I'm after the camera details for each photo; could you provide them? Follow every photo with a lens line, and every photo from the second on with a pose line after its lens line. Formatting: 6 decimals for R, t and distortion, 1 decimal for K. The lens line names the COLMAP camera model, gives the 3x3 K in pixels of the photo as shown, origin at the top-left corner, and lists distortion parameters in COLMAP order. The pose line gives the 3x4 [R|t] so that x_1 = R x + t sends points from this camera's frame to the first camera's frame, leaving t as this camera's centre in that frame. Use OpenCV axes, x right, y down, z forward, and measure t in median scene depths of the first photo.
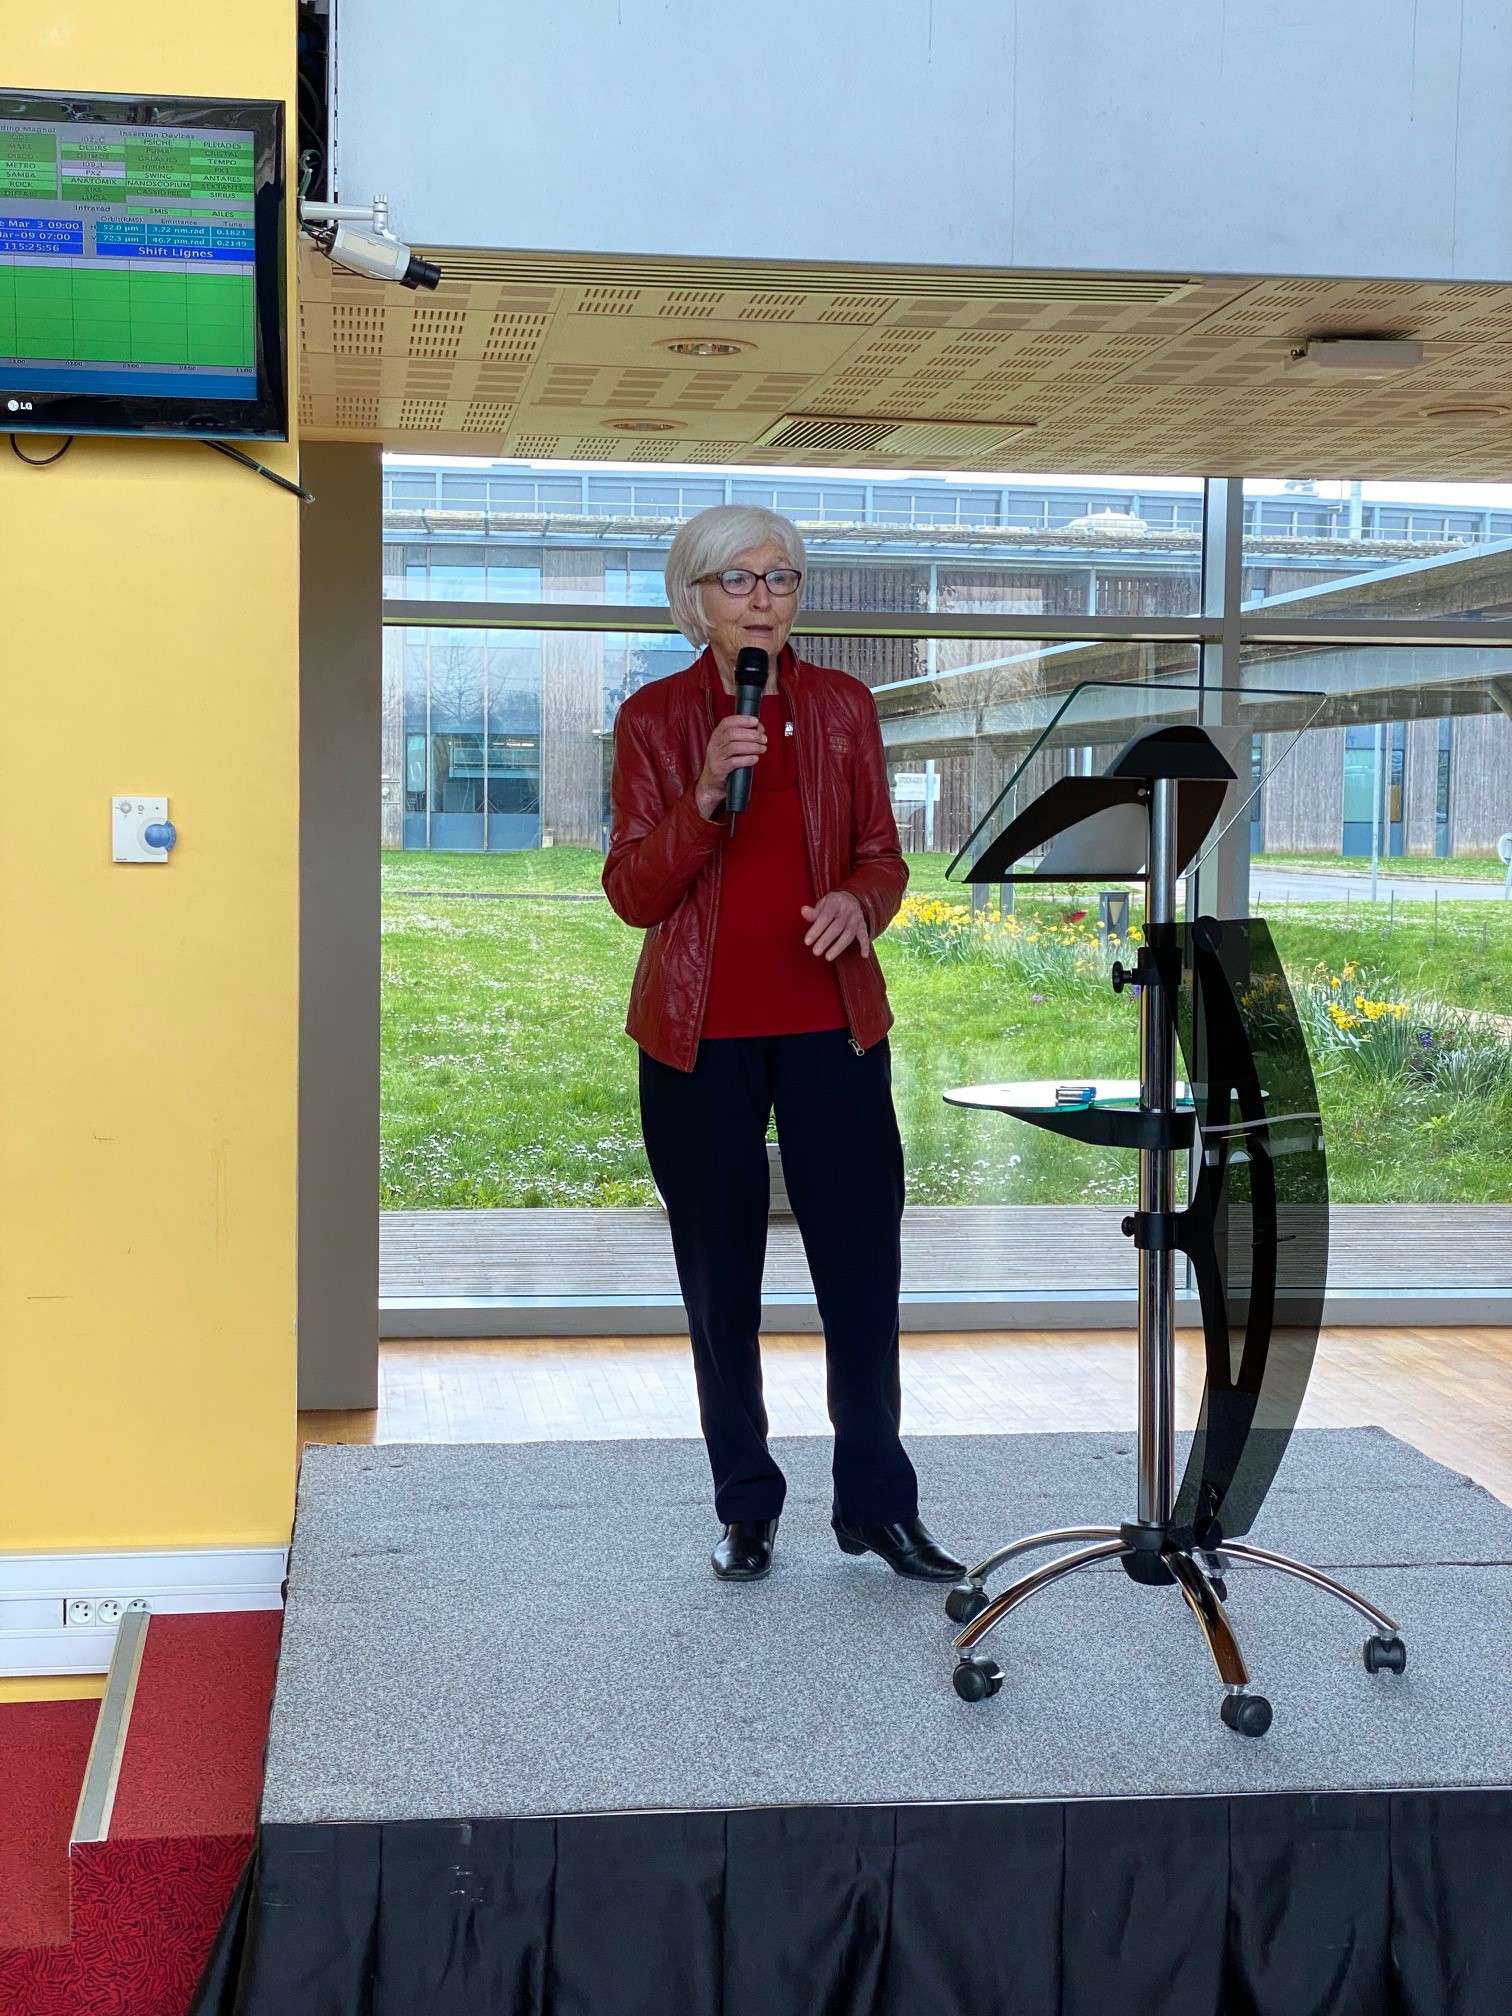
lens RADIAL K [[3046.4, 0, 760.6], [0, 3046.4, 1002.1], [0, 0, 1]] dist [0.118514, 0.000000]
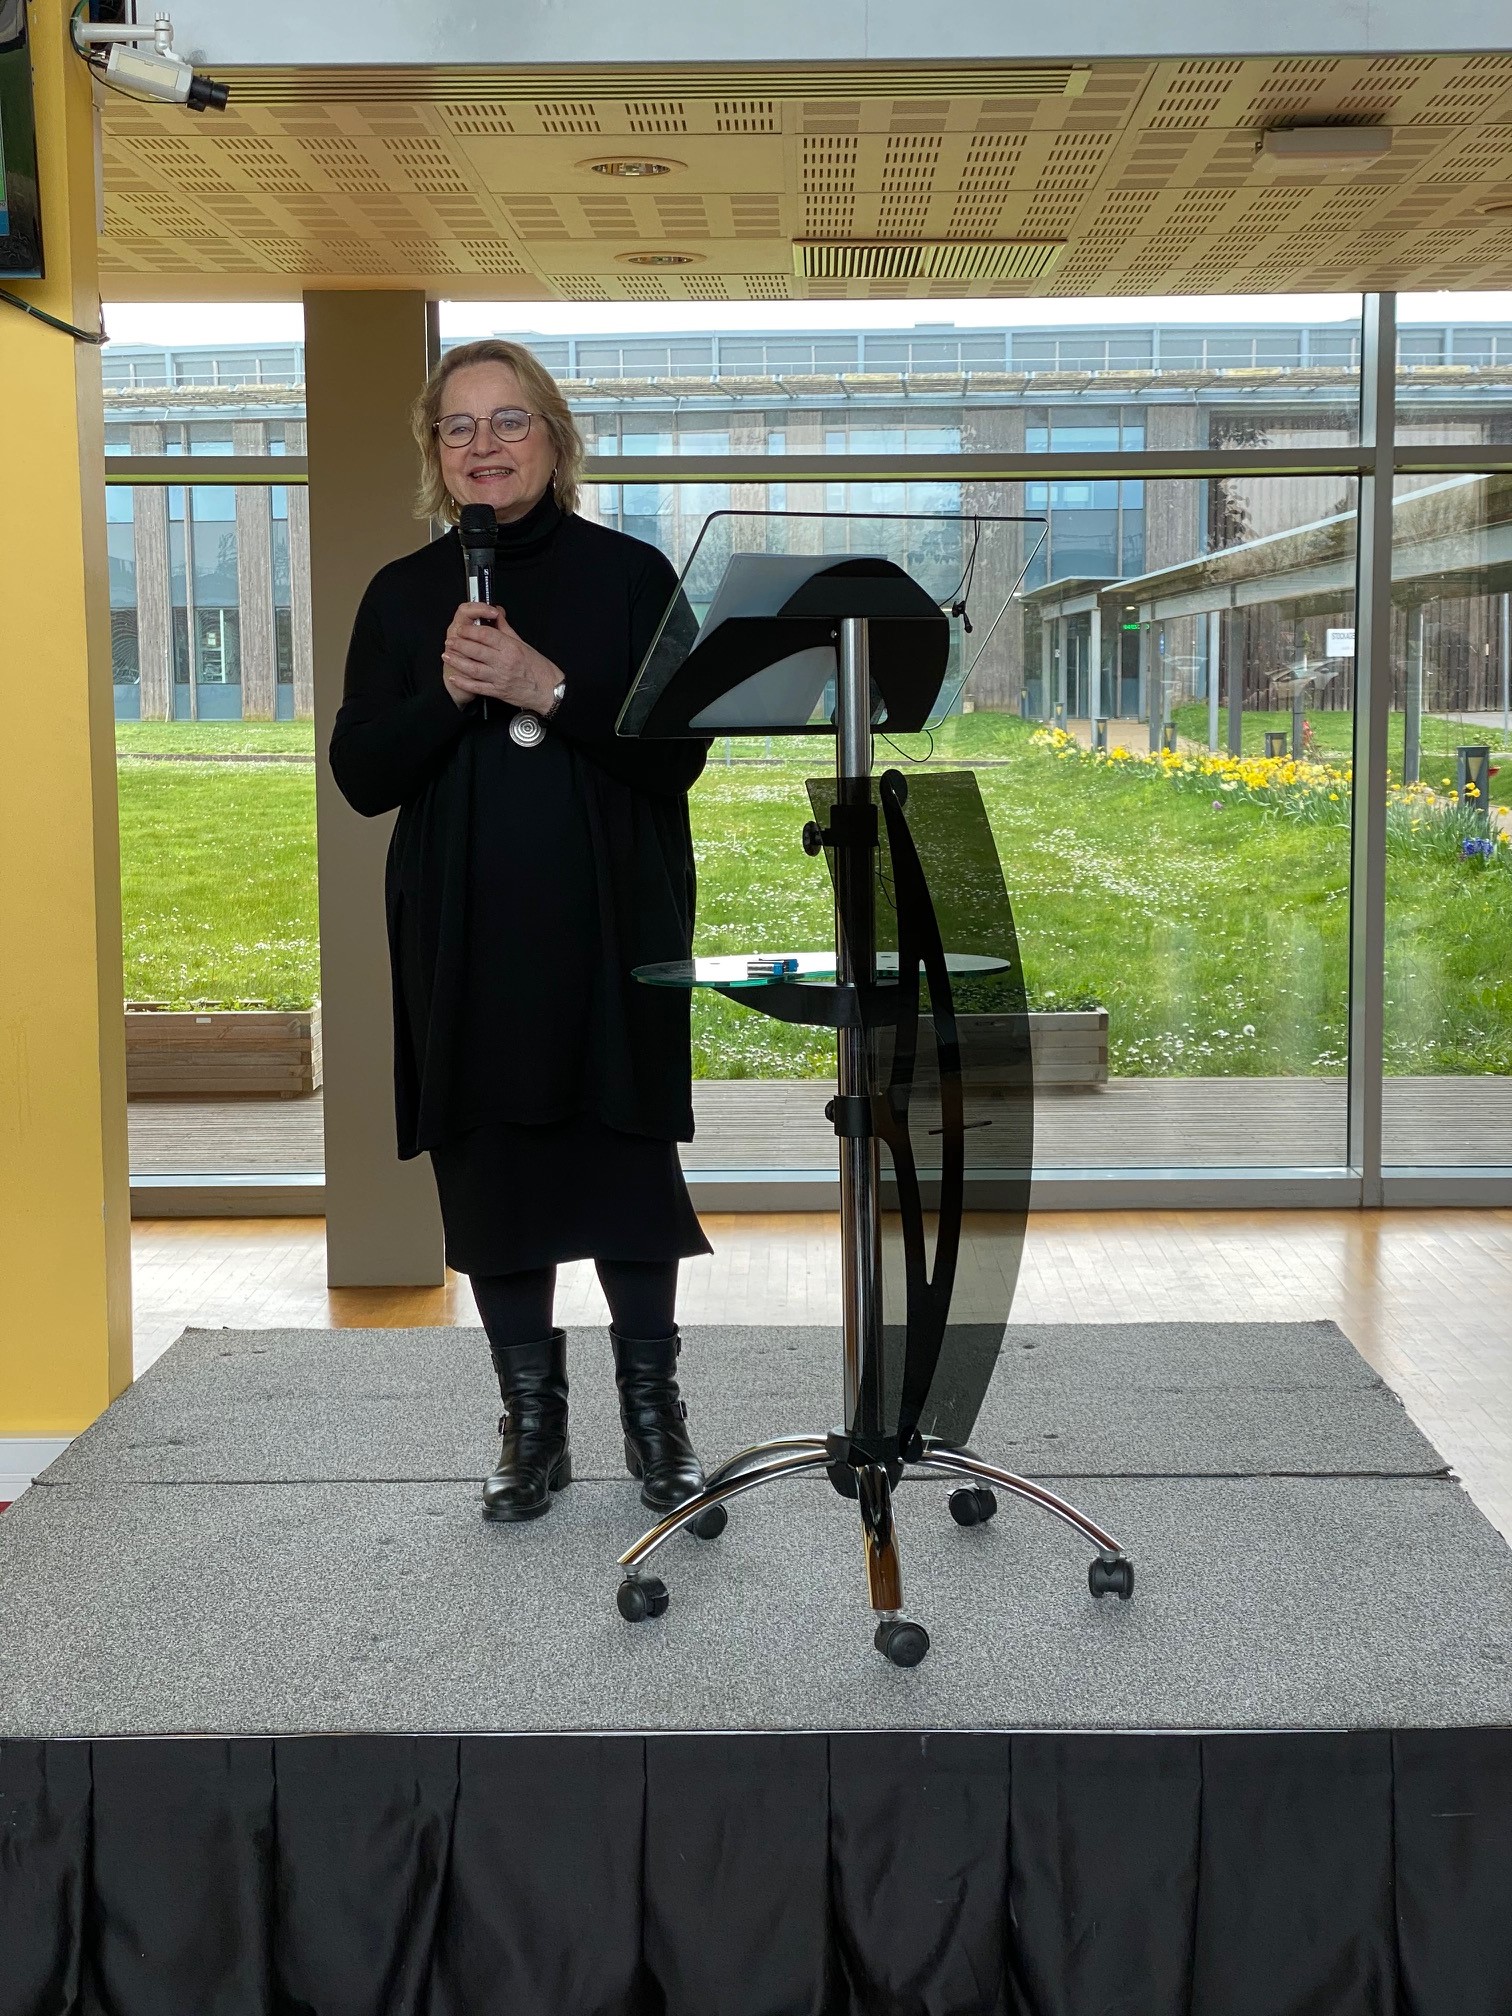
lens RADIAL K [[3046.4, 0, 753.5], [0, 3046.4, 1018.2], [0, 0, 1]] dist [0.118514, 0.000000]
pose [[0.988767, -0.003375, -0.149429, 0.233516], [0.010660, 0.998791, 0.047980, 0.001561], [0.149086, -0.049034, 0.987608, 0.094920]]
